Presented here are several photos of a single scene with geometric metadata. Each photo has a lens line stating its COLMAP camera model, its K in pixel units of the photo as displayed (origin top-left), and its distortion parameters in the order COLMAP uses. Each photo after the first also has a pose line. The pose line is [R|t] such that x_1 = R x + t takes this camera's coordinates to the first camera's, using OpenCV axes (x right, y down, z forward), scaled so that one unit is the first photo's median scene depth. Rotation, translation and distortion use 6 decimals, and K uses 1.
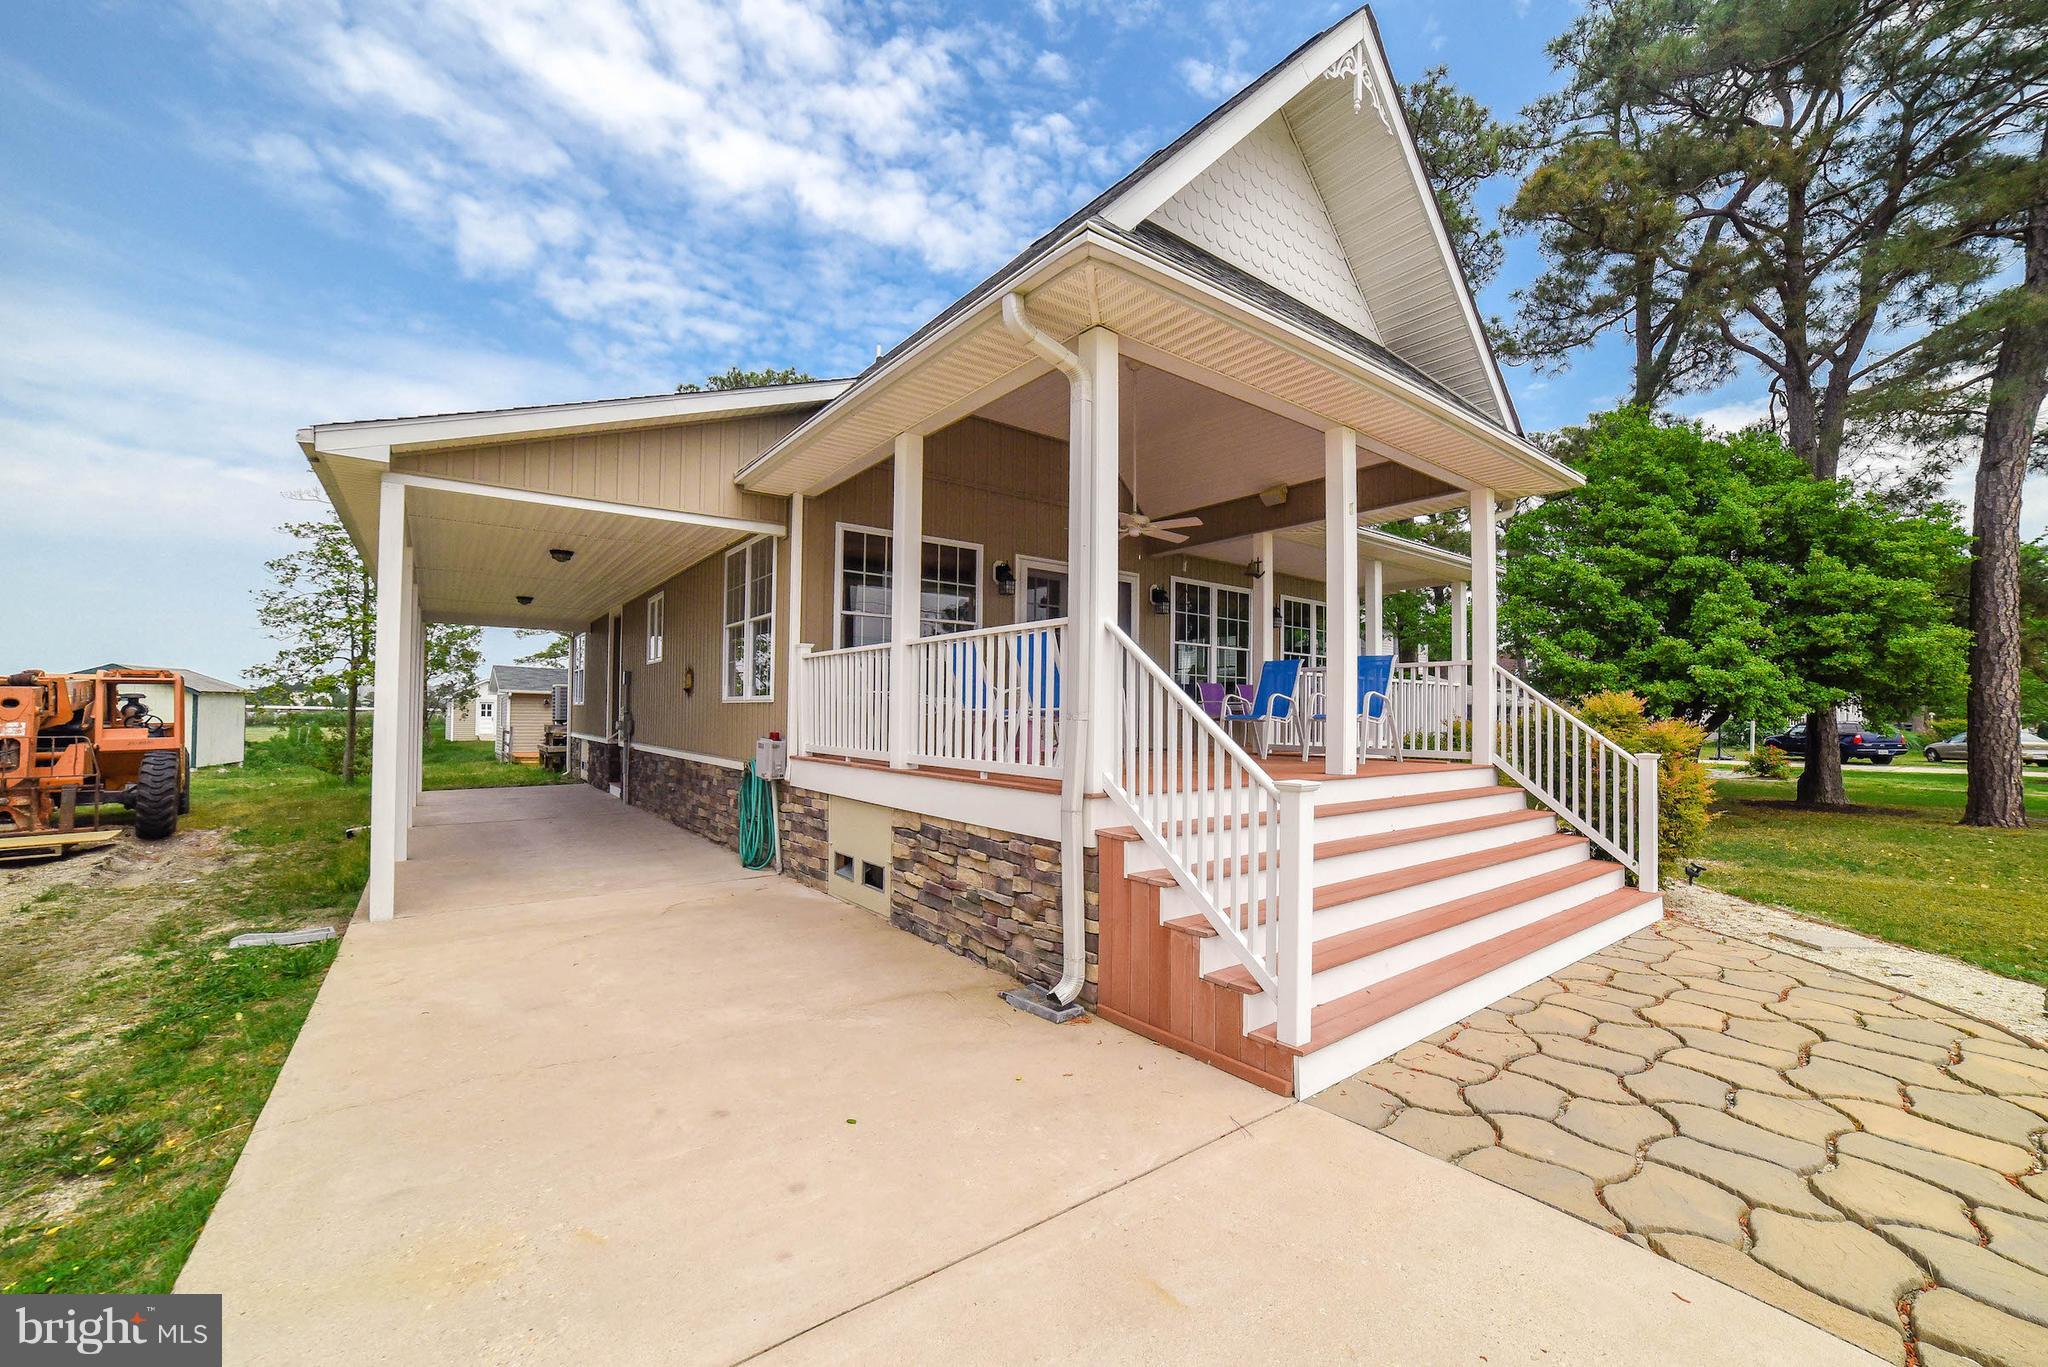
lens RADIAL K [[816.4, 0, 1024.0], [0, 816.4, 683.5], [0, 0, 1]] dist [0.000980, 0.000181]
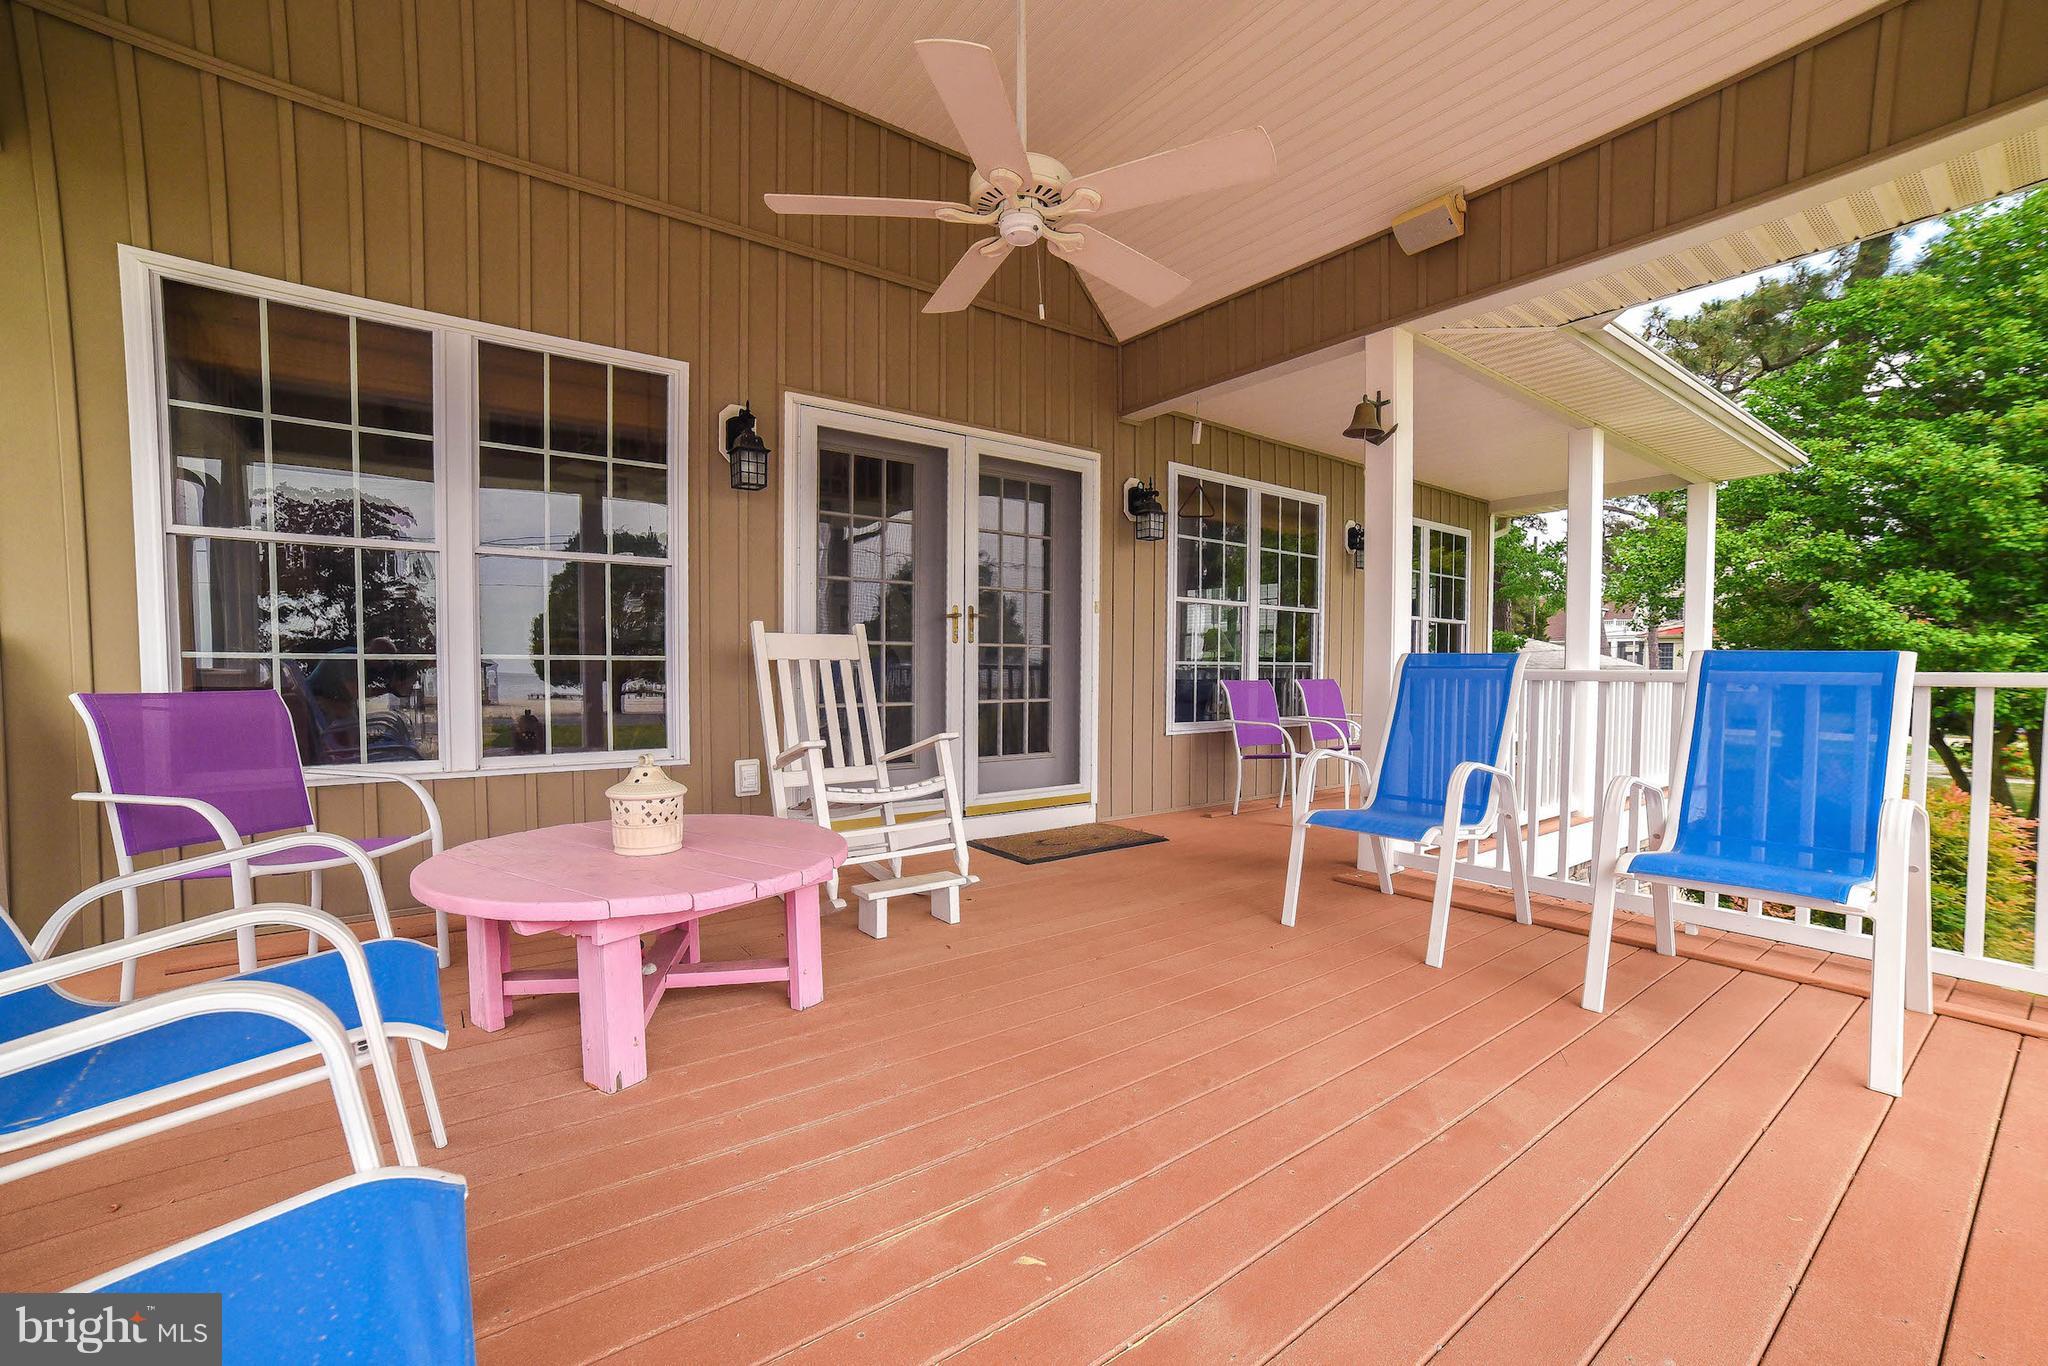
lens RADIAL K [[816.4, 0, 1024.0], [0, 816.4, 683.0], [0, 0, 1]] dist [0.000980, 0.000181]
pose [[0.999826, -0.004818, -0.017999, 0.101088], [0.006005, 0.997771, 0.066467, -0.033129], [0.017638, -0.066564, 0.997626, 0.500740]]
